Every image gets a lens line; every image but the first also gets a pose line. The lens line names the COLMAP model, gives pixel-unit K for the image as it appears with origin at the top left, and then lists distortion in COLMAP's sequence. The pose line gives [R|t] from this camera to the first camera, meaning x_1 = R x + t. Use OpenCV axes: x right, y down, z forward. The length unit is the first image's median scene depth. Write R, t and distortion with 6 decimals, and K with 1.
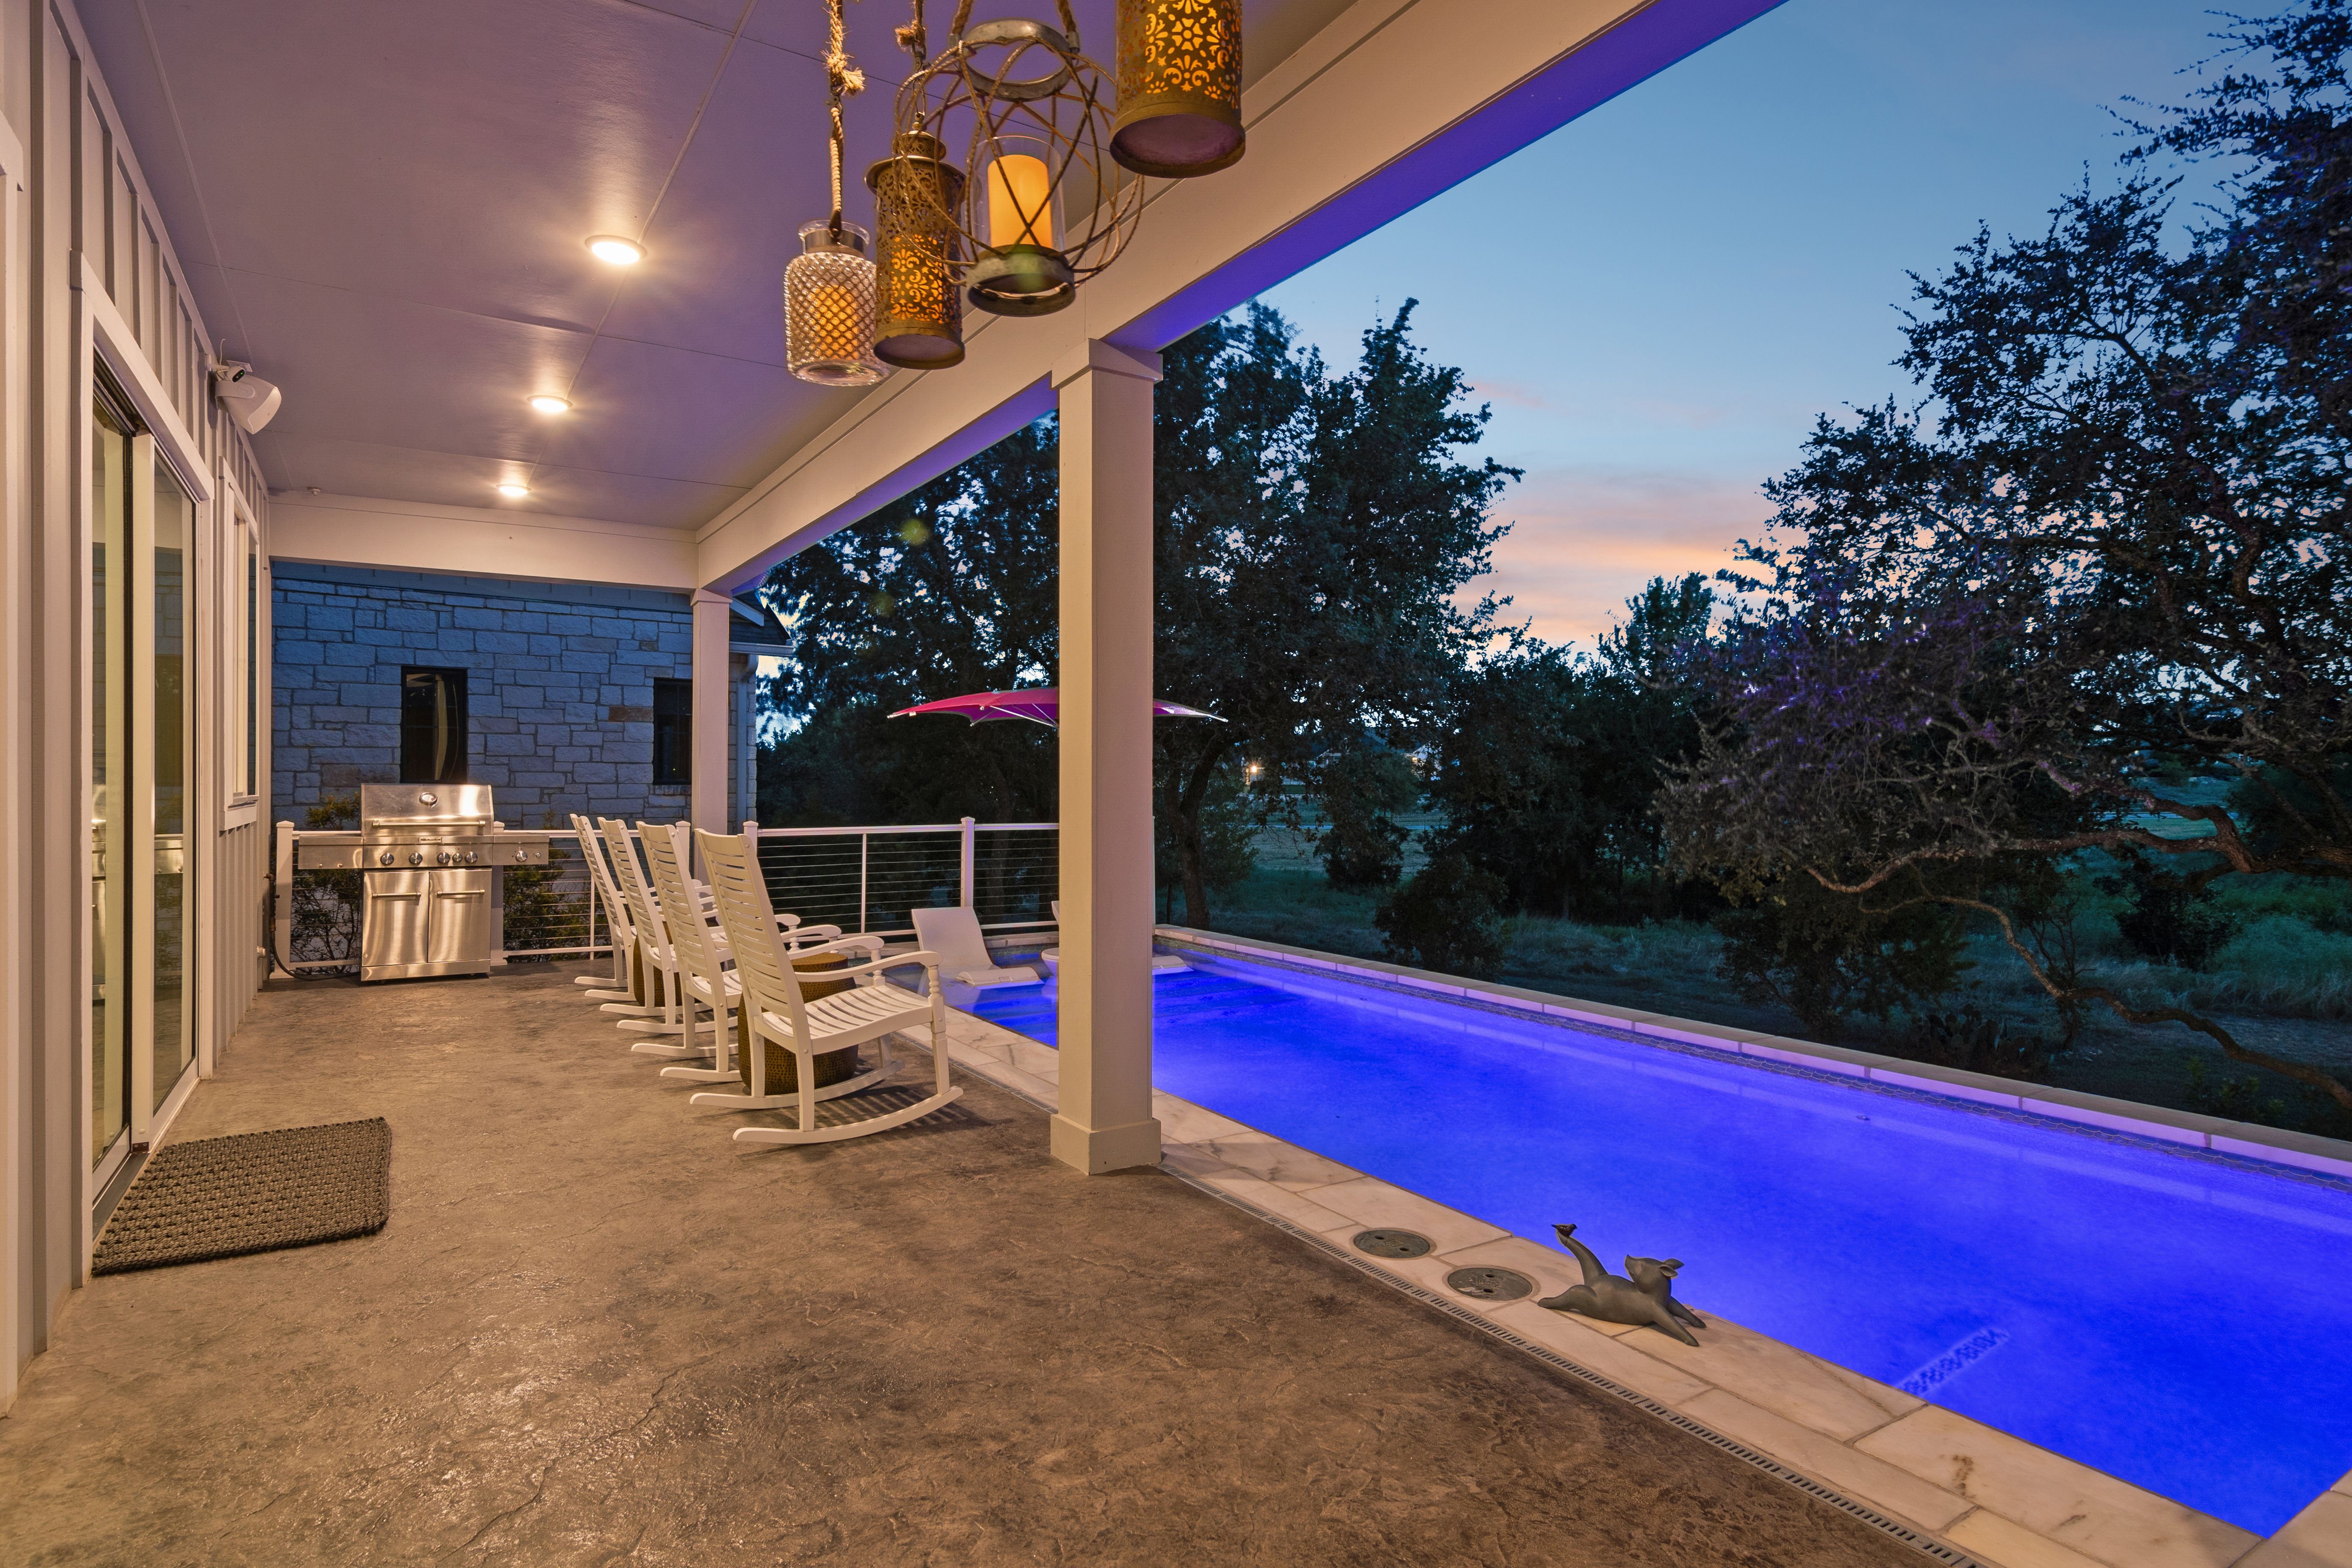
lens RADIAL K [[1258.3, 0, 1174.7], [0, 1258.3, 784.2], [0, 0, 1]] dist [0.004535, 0.000638]
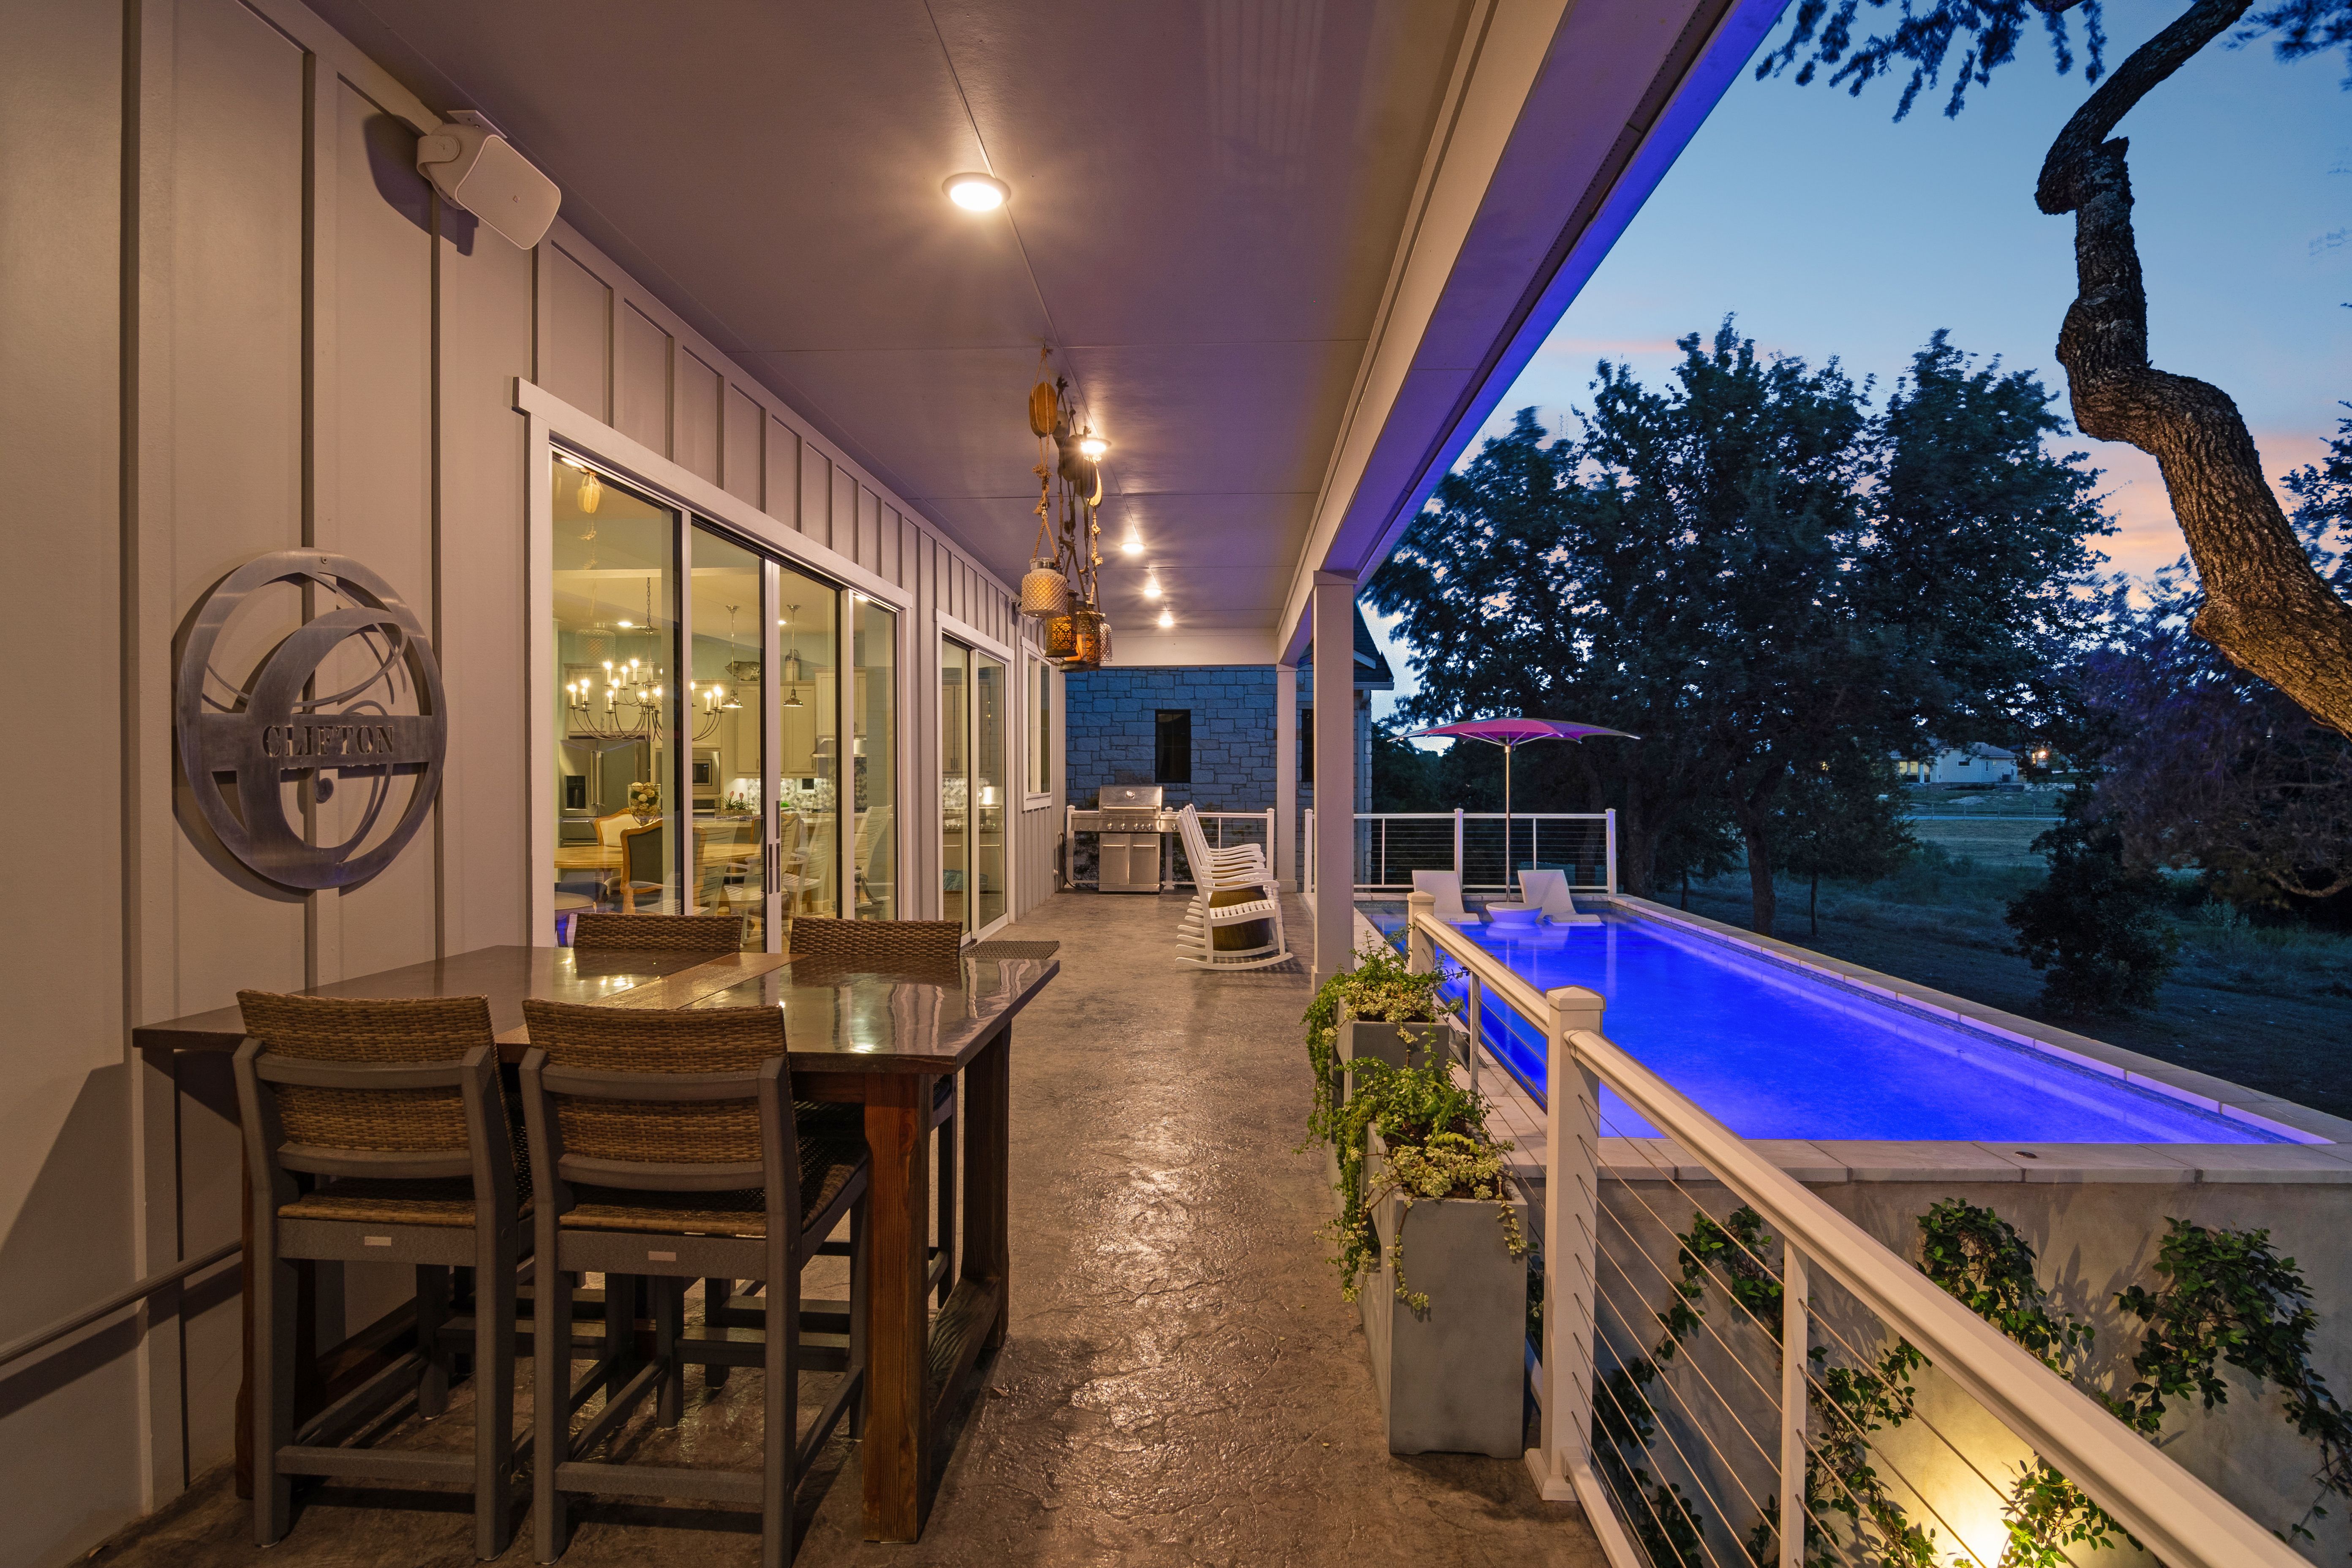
lens RADIAL K [[1117.0, 0, 1172.4], [0, 1117.0, 779.9], [0, 0, 1]] dist [-0.009602, -0.000915]
pose [[0.819302, 0.000950, -0.573362, 0.293750], [0.002837, 0.999980, 0.005711, -0.013906], [0.573356, -0.006306, 0.819282, -0.219716]]
